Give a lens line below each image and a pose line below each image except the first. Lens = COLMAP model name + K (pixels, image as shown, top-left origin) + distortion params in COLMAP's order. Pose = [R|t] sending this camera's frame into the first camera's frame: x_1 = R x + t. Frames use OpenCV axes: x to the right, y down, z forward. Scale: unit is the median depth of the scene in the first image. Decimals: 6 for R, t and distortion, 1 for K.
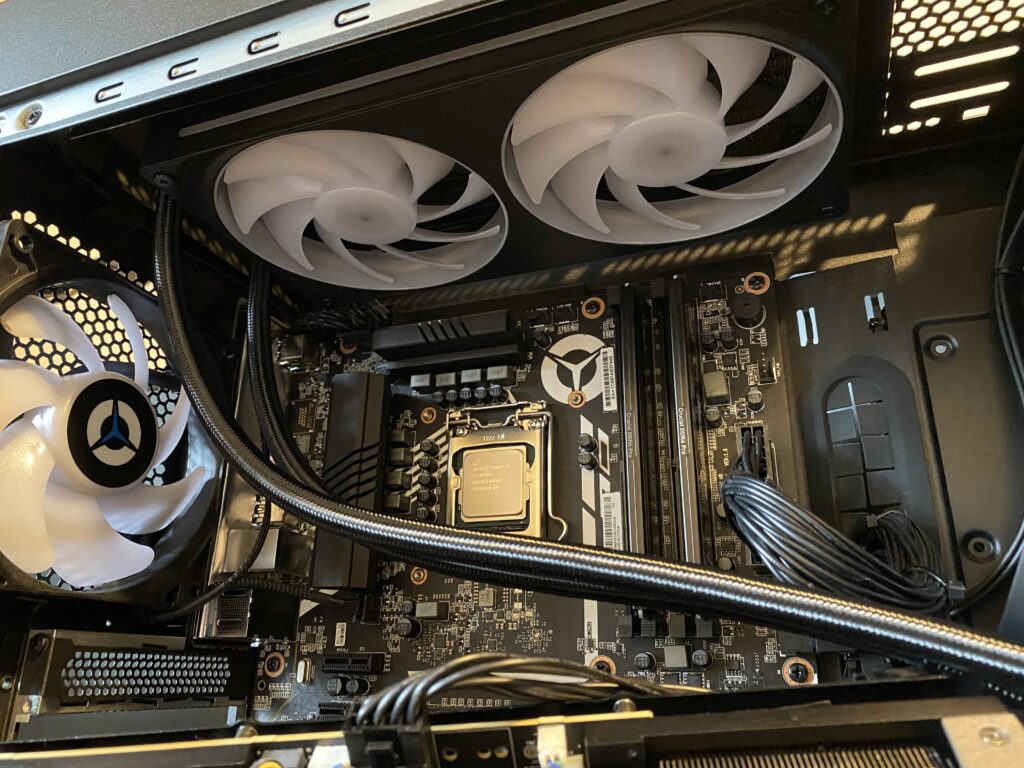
lens RADIAL K [[763.5, 0, 512.0], [0, 763.5, 384.0], [0, 0, 1]] dist [0.096665, -0.215721]
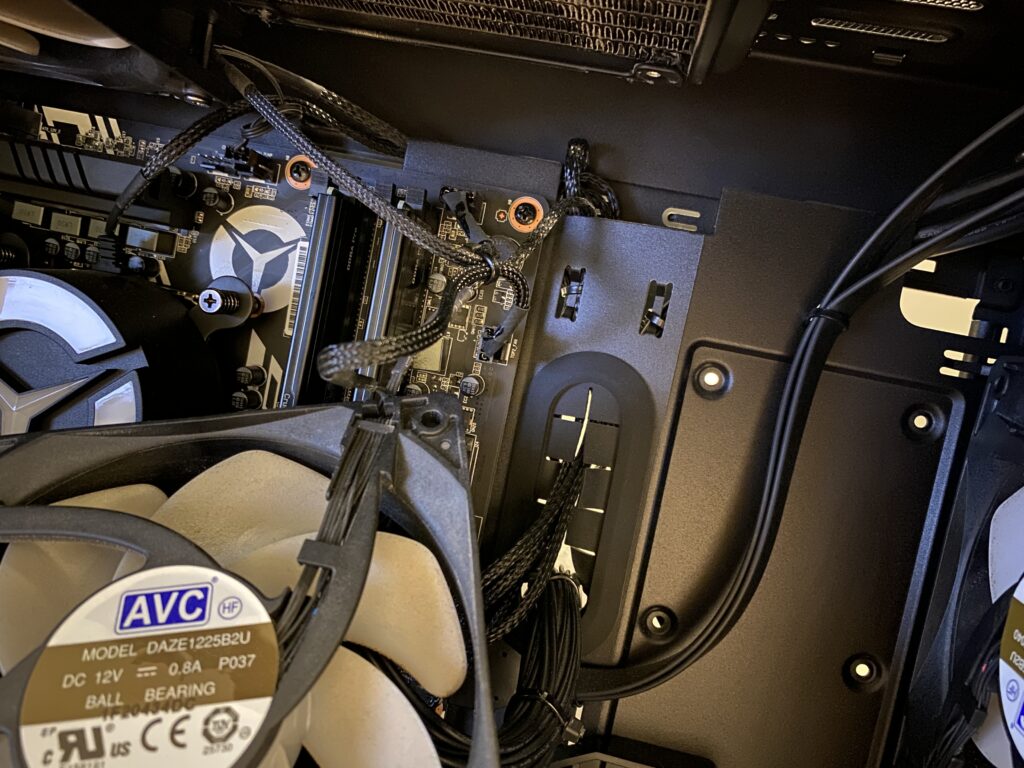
lens RADIAL K [[780.5, 0, 512.0], [0, 780.5, 384.0], [0, 0, 1]] dist [-0.004635, -0.000838]
pose [[0.958270, 0.161240, 0.236050, 0.158543], [-0.249106, 0.876074, 0.412844, -0.277861], [-0.140230, -0.454417, 0.879682, 0.297754]]
